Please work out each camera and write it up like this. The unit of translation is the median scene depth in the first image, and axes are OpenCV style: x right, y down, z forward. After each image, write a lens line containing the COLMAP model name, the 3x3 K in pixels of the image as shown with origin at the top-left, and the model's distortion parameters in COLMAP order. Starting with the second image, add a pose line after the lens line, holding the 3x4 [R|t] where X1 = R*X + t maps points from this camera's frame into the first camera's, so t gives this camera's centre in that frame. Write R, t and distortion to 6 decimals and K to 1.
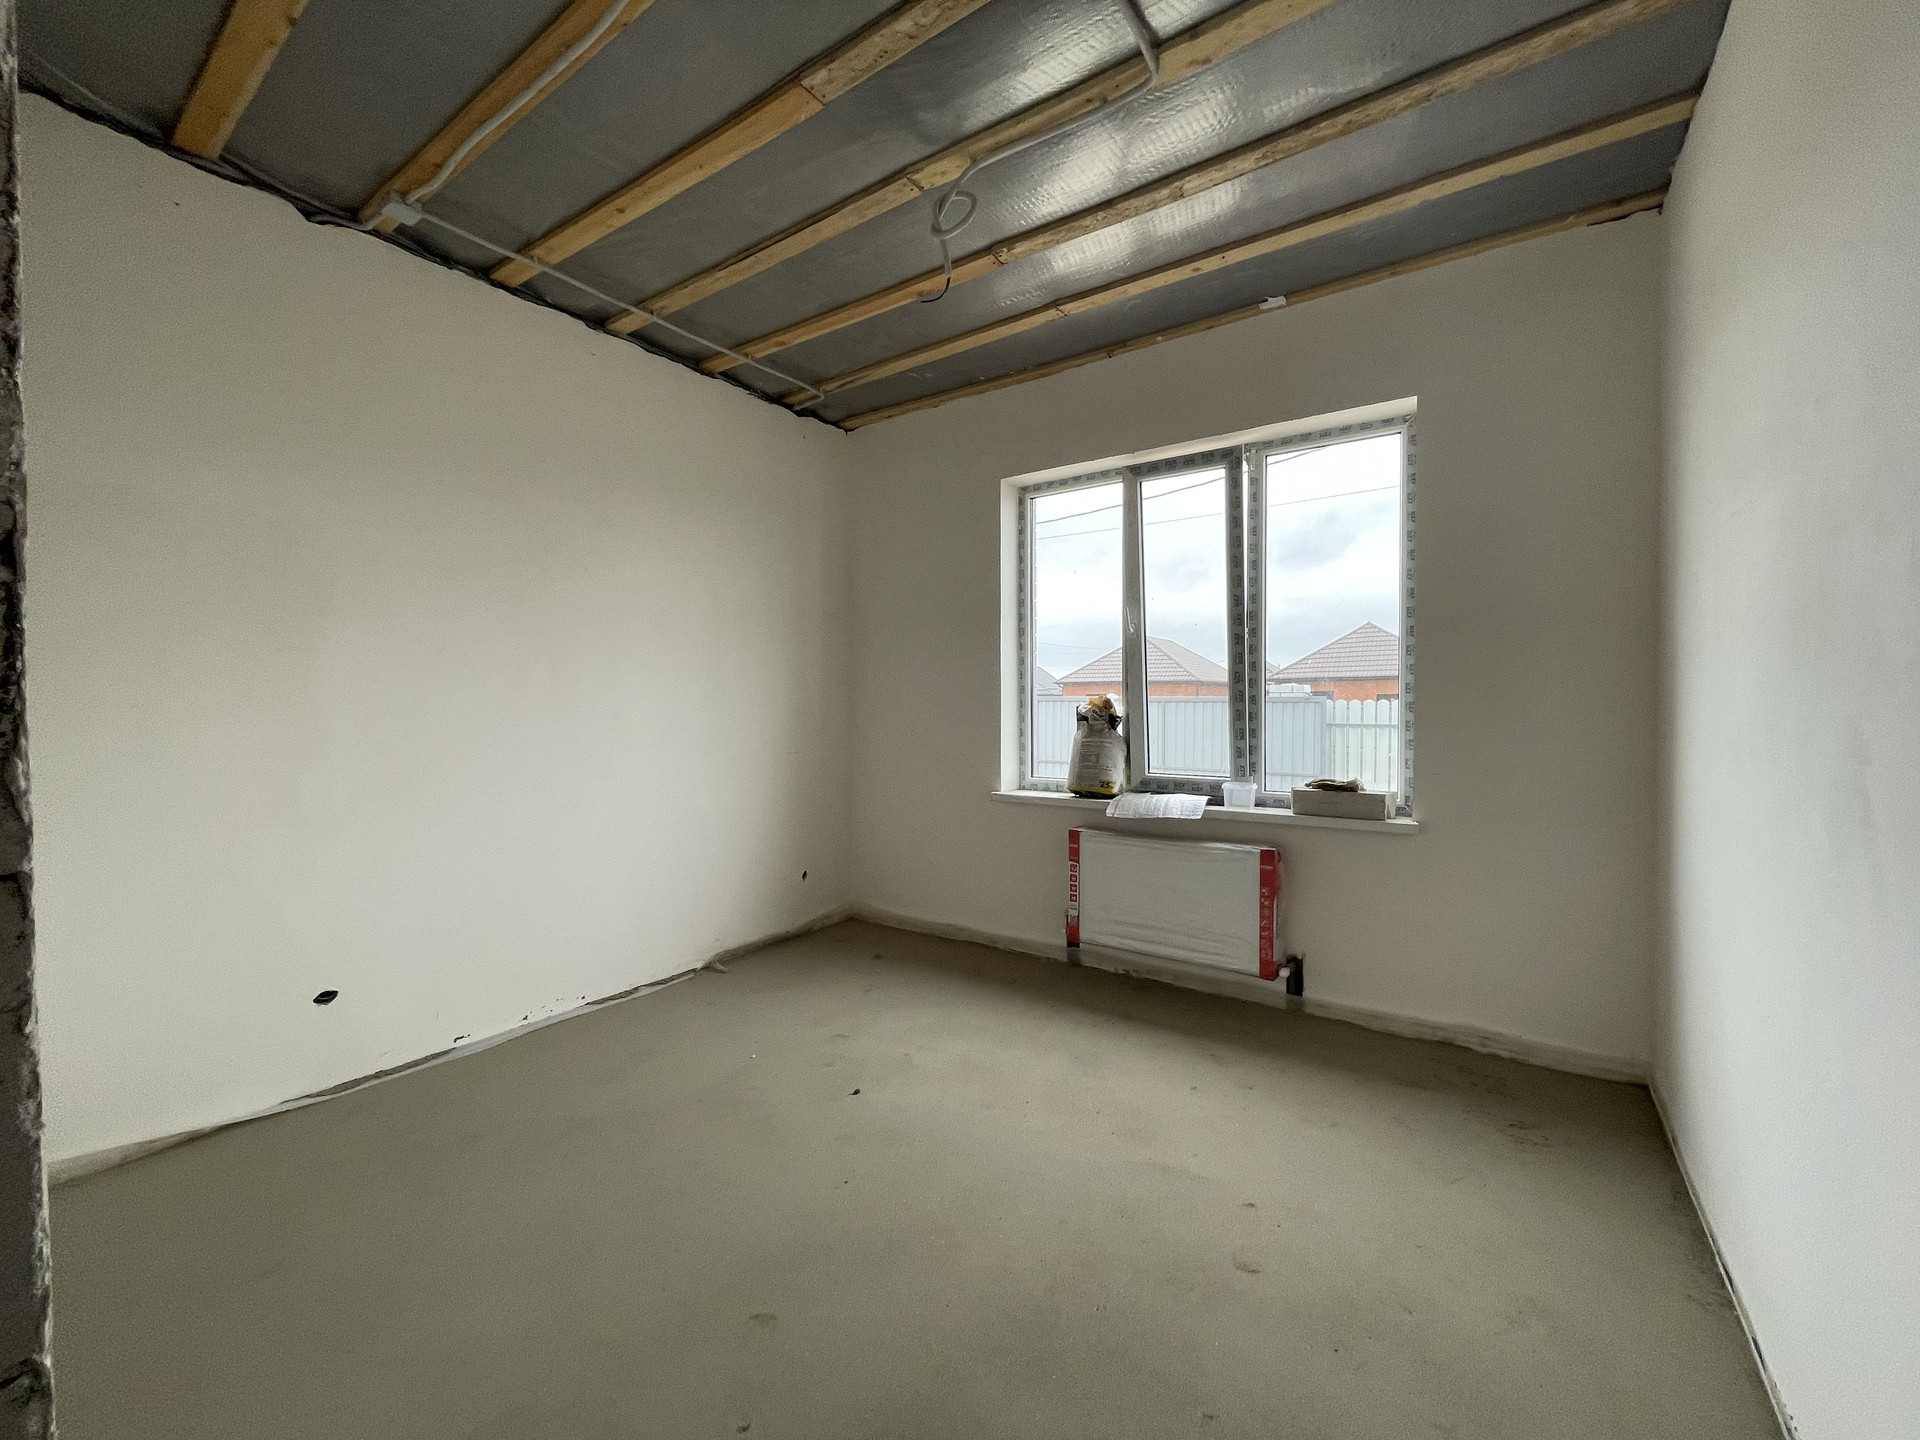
lens RADIAL K [[718.7, 0, 965.5], [0, 718.7, 730.6], [0, 0, 1]] dist [-0.000108, 0.000035]
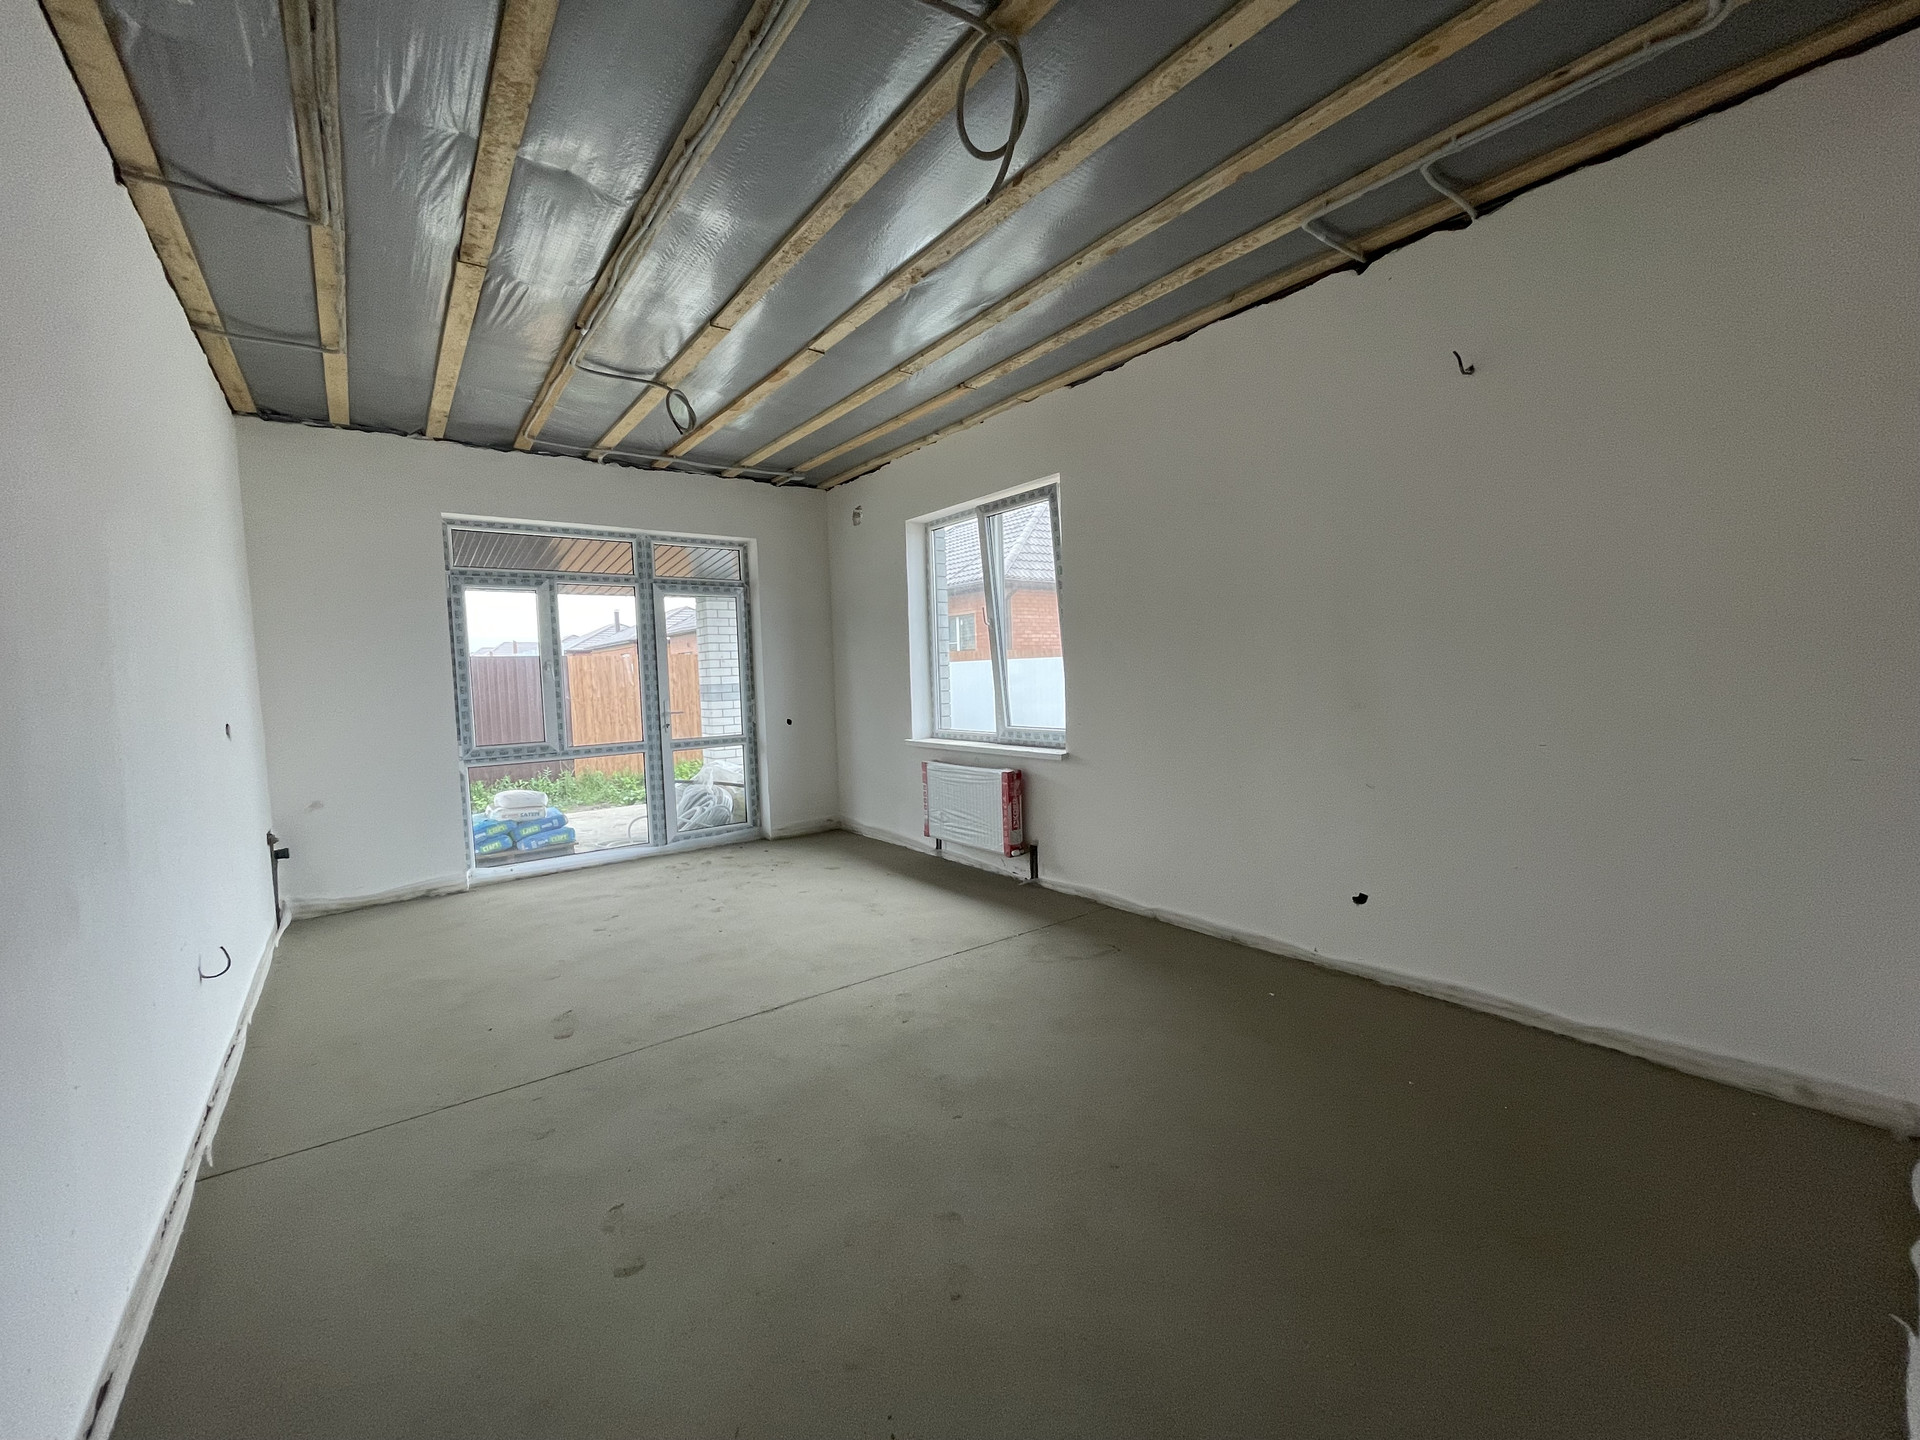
lens RADIAL K [[770.3, 0, 951.7], [0, 770.3, 712.1], [0, 0, 1]] dist [-0.000419, 0.000186]
pose [[0.940322, -0.000524, -0.340285, 0.681288], [0.006334, 0.999853, 0.015964, 0.009483], [0.340226, -0.017166, 0.940187, -0.436917]]
